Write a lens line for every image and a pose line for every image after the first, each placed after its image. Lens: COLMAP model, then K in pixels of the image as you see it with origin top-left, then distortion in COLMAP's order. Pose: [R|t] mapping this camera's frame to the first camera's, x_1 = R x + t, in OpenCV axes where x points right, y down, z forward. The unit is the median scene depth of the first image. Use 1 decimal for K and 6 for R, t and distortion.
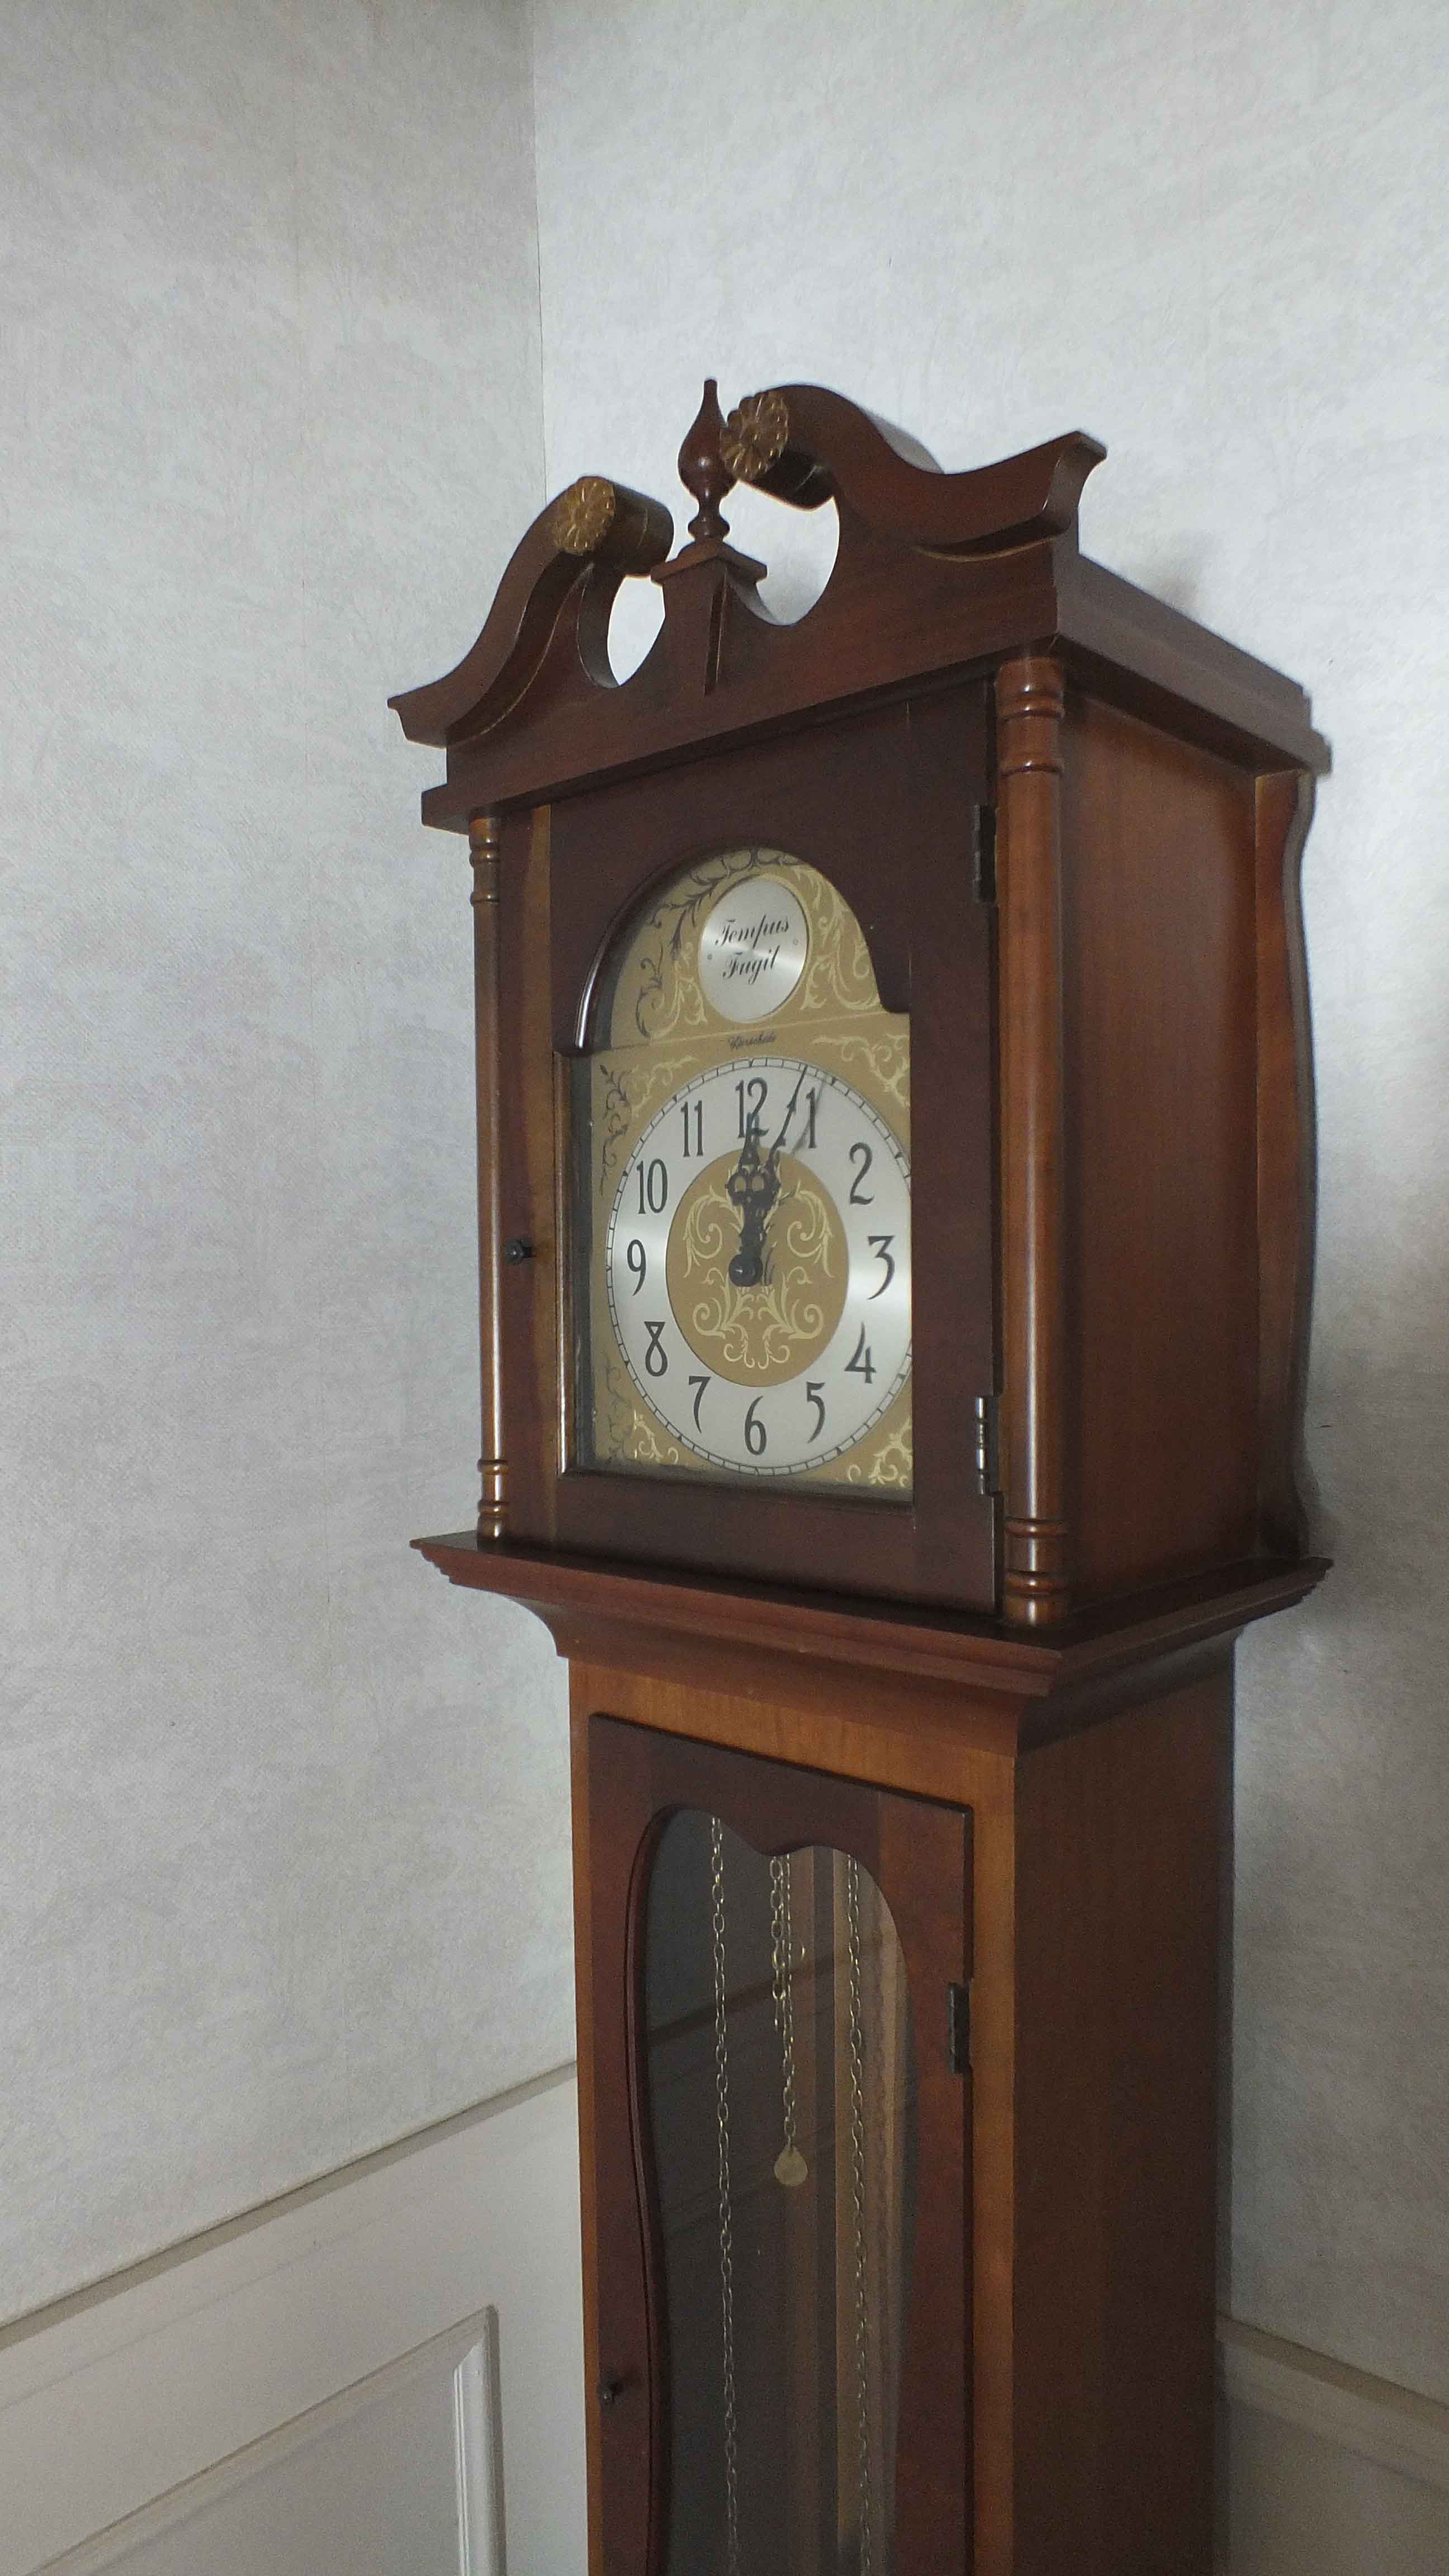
lens RADIAL K [[1691.7, 0, 722.5], [0, 1691.7, 1302.5], [0, 0, 1]] dist [-0.068413, 0.015781]
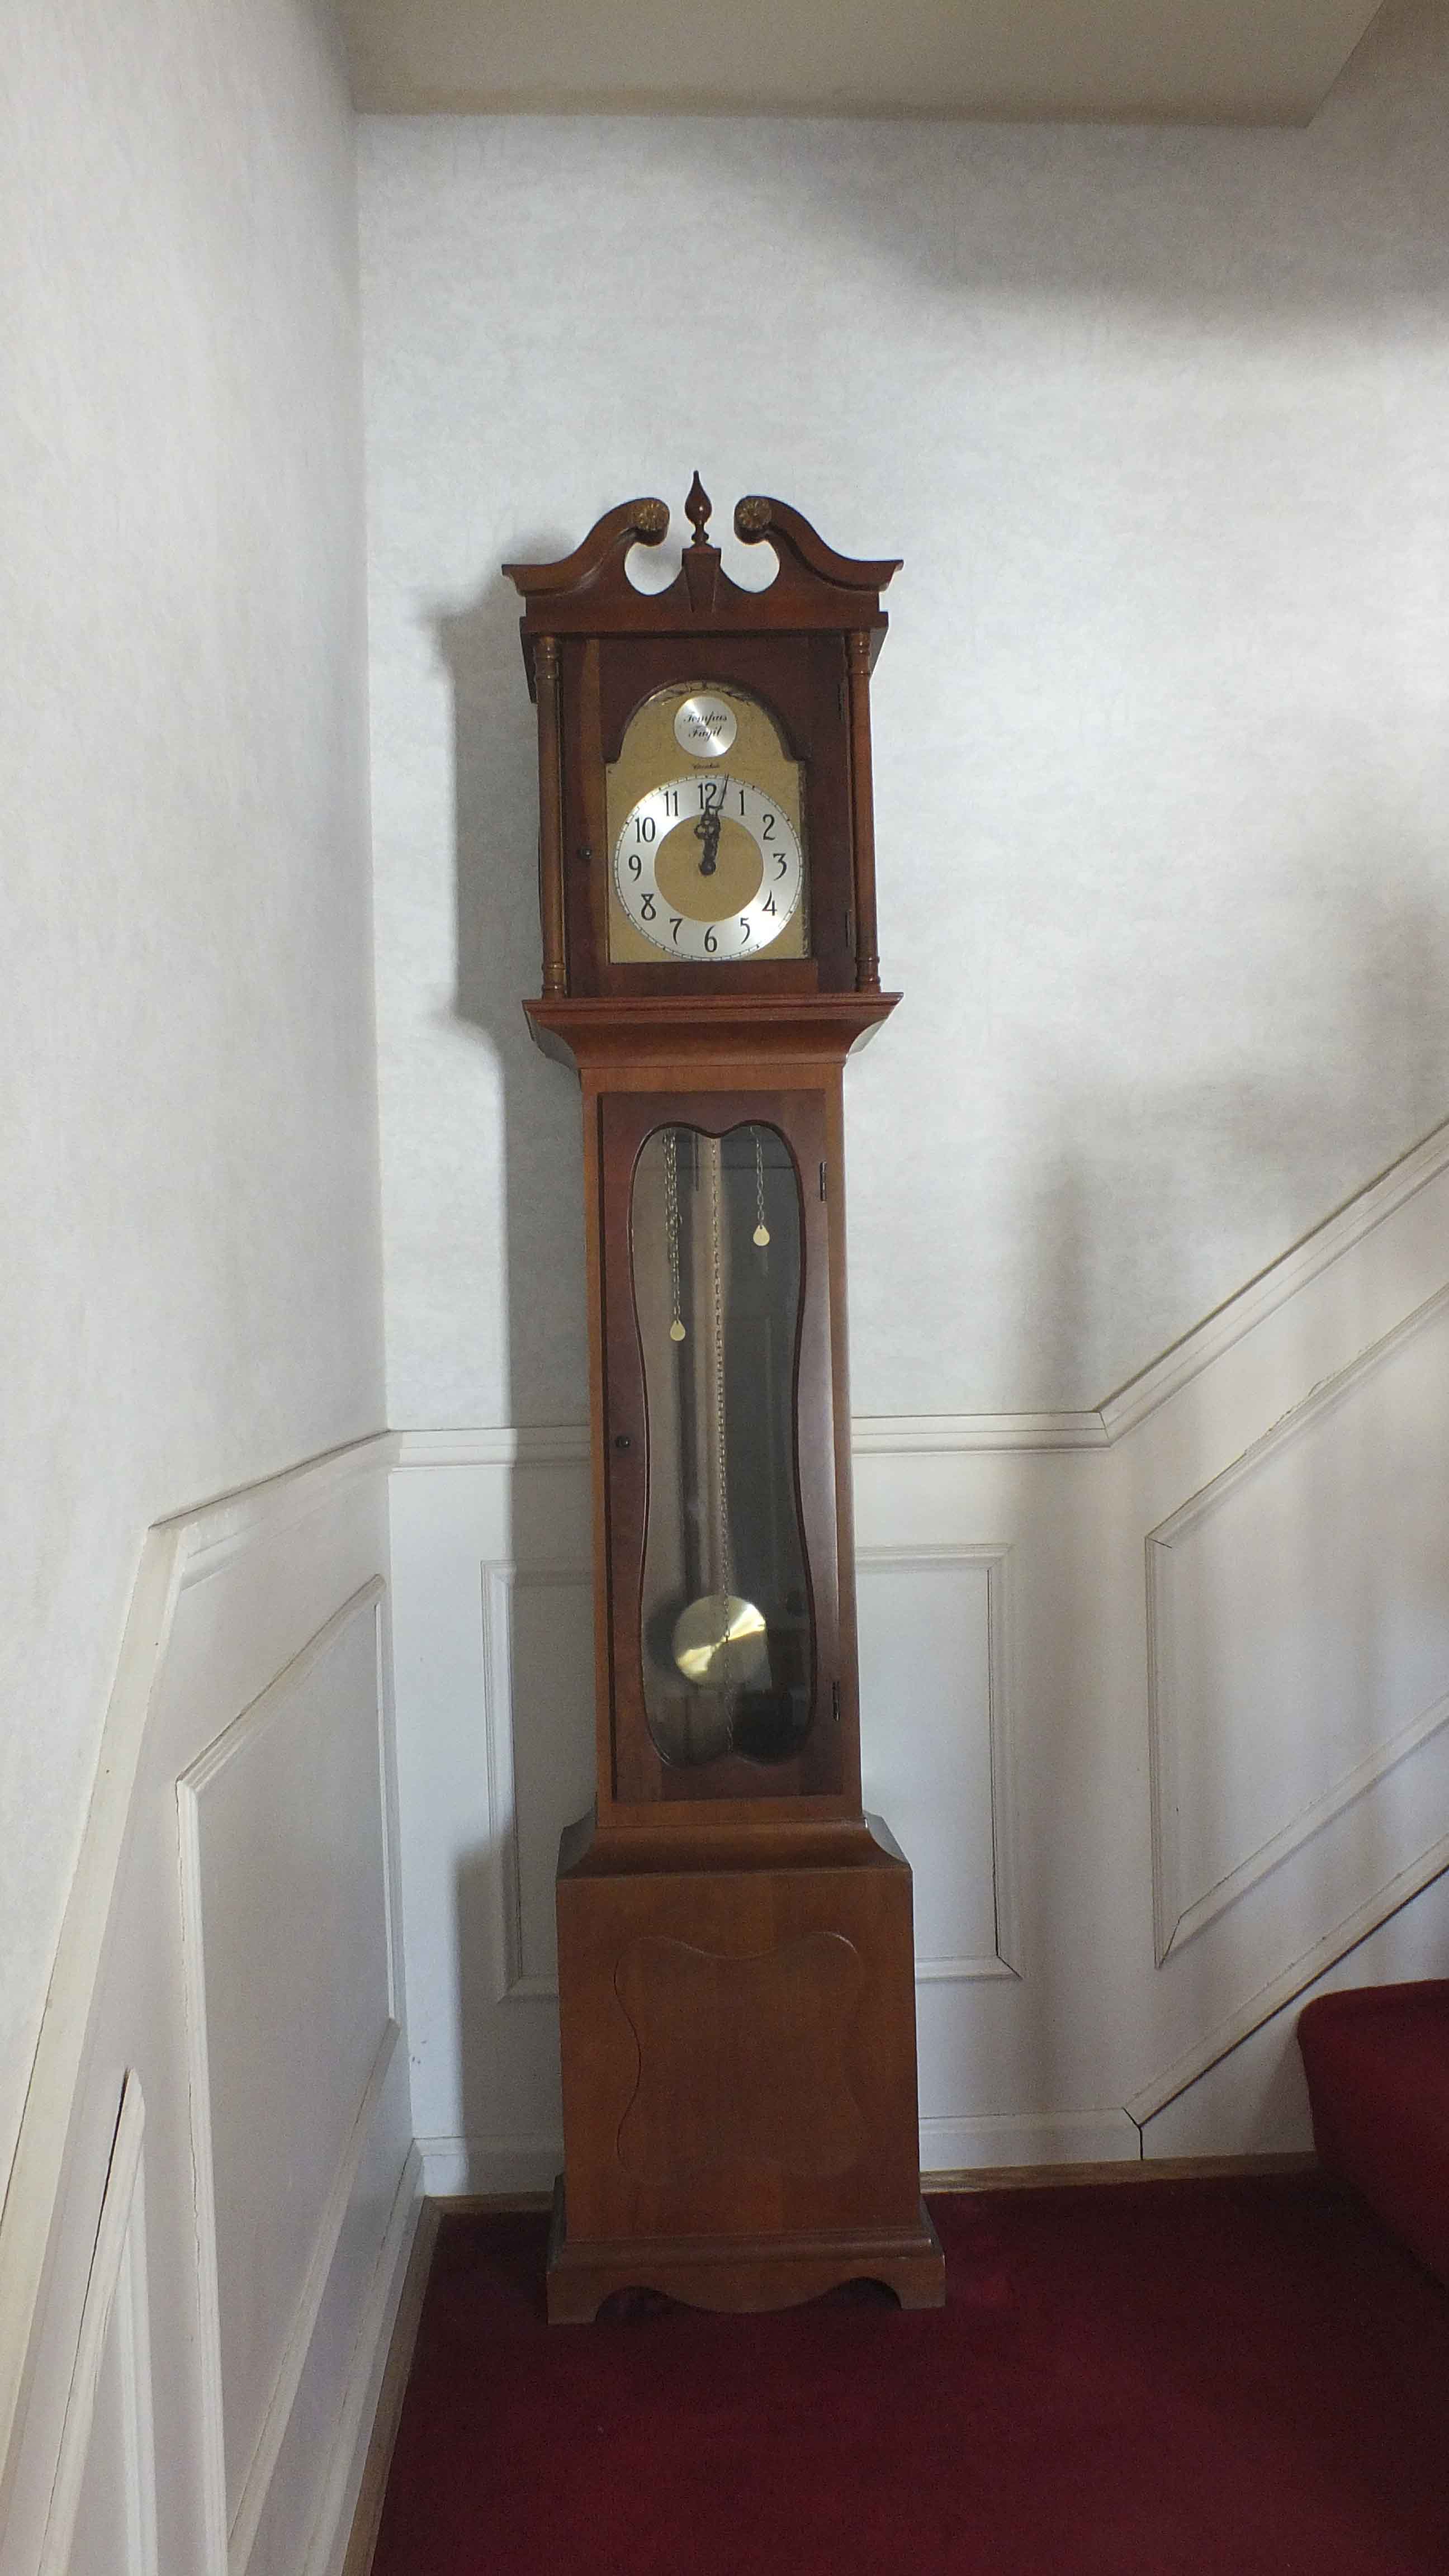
lens RADIAL K [[2111.2, 0, 743.5], [0, 2111.2, 1289.7], [0, 0, 1]] dist [-0.072168, -0.005154]
pose [[0.692549, 0.001530, 0.721369, -1.918251], [0.038566, 0.998489, -0.039143, 0.634272], [-0.720339, 0.054929, 0.691444, -0.896662]]
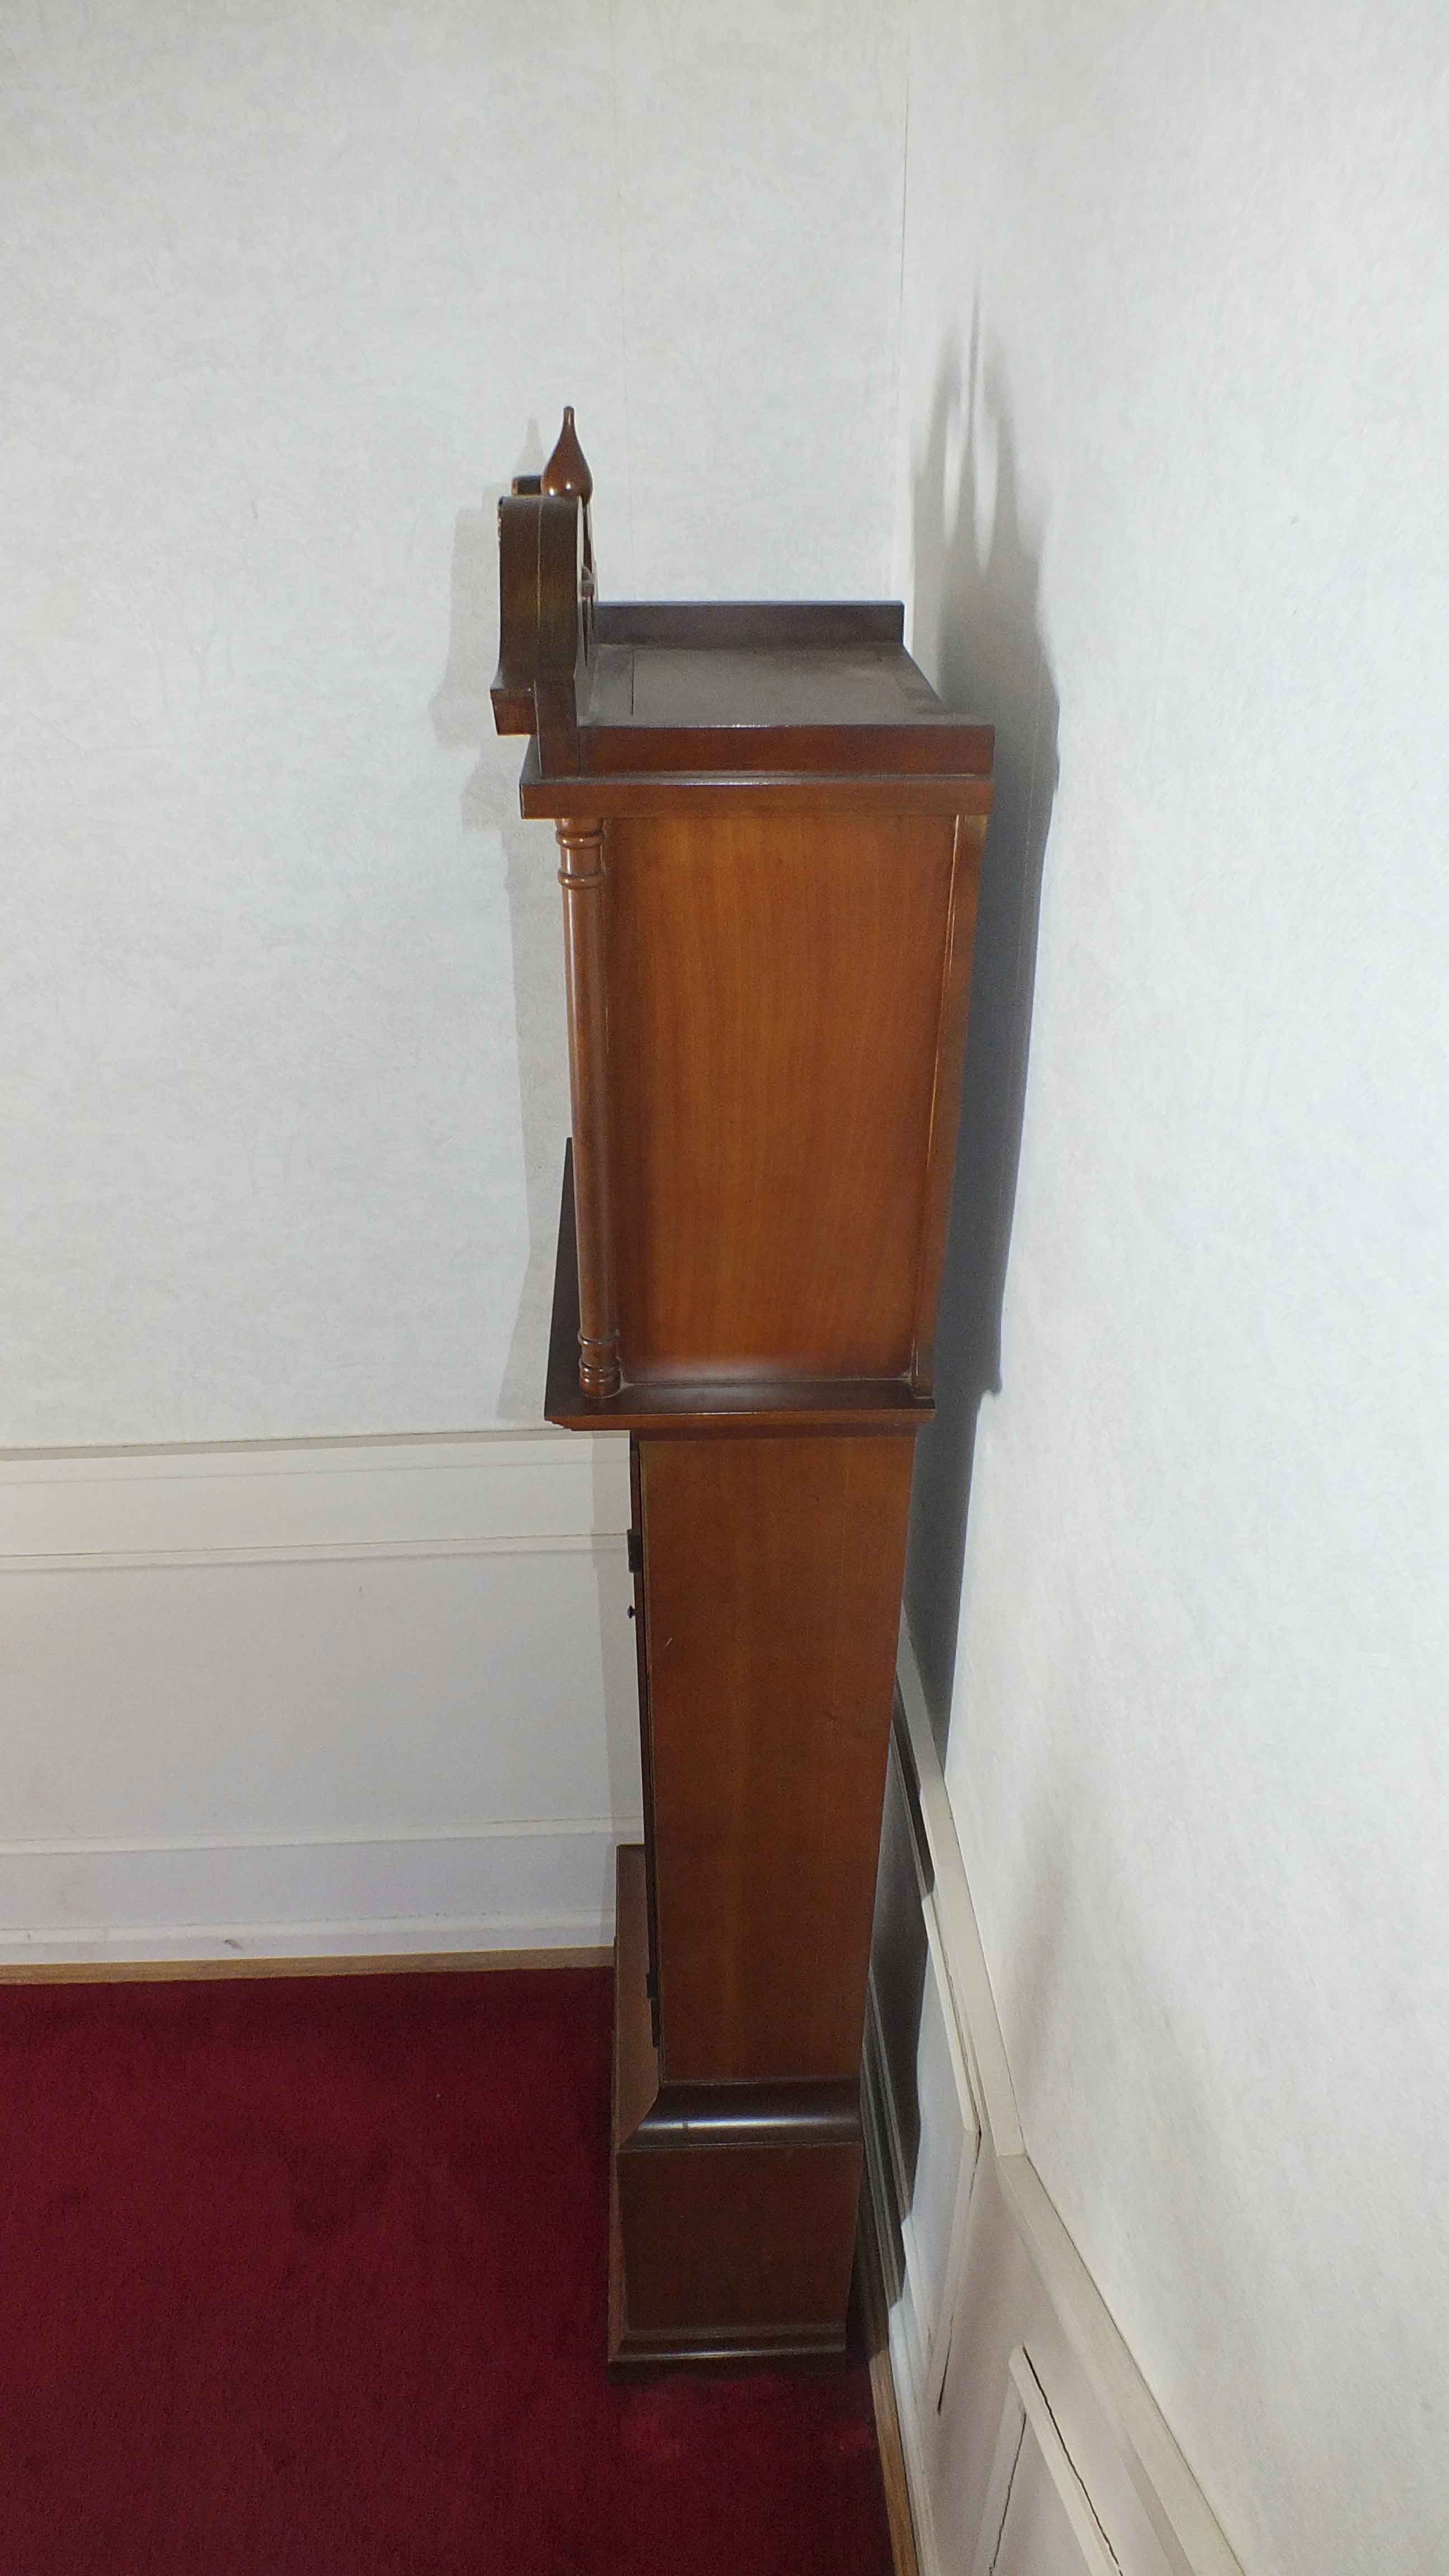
lens RADIAL K [[1691.7, 0, 724.5], [0, 1691.7, 1346.4], [0, 0, 1]] dist [-0.068413, 0.015781]
pose [[0.696937, 0.409427, -0.588768, 1.031569], [-0.019758, 0.831655, 0.554941, -0.640707], [0.716860, -0.375126, 0.587701, 0.114674]]
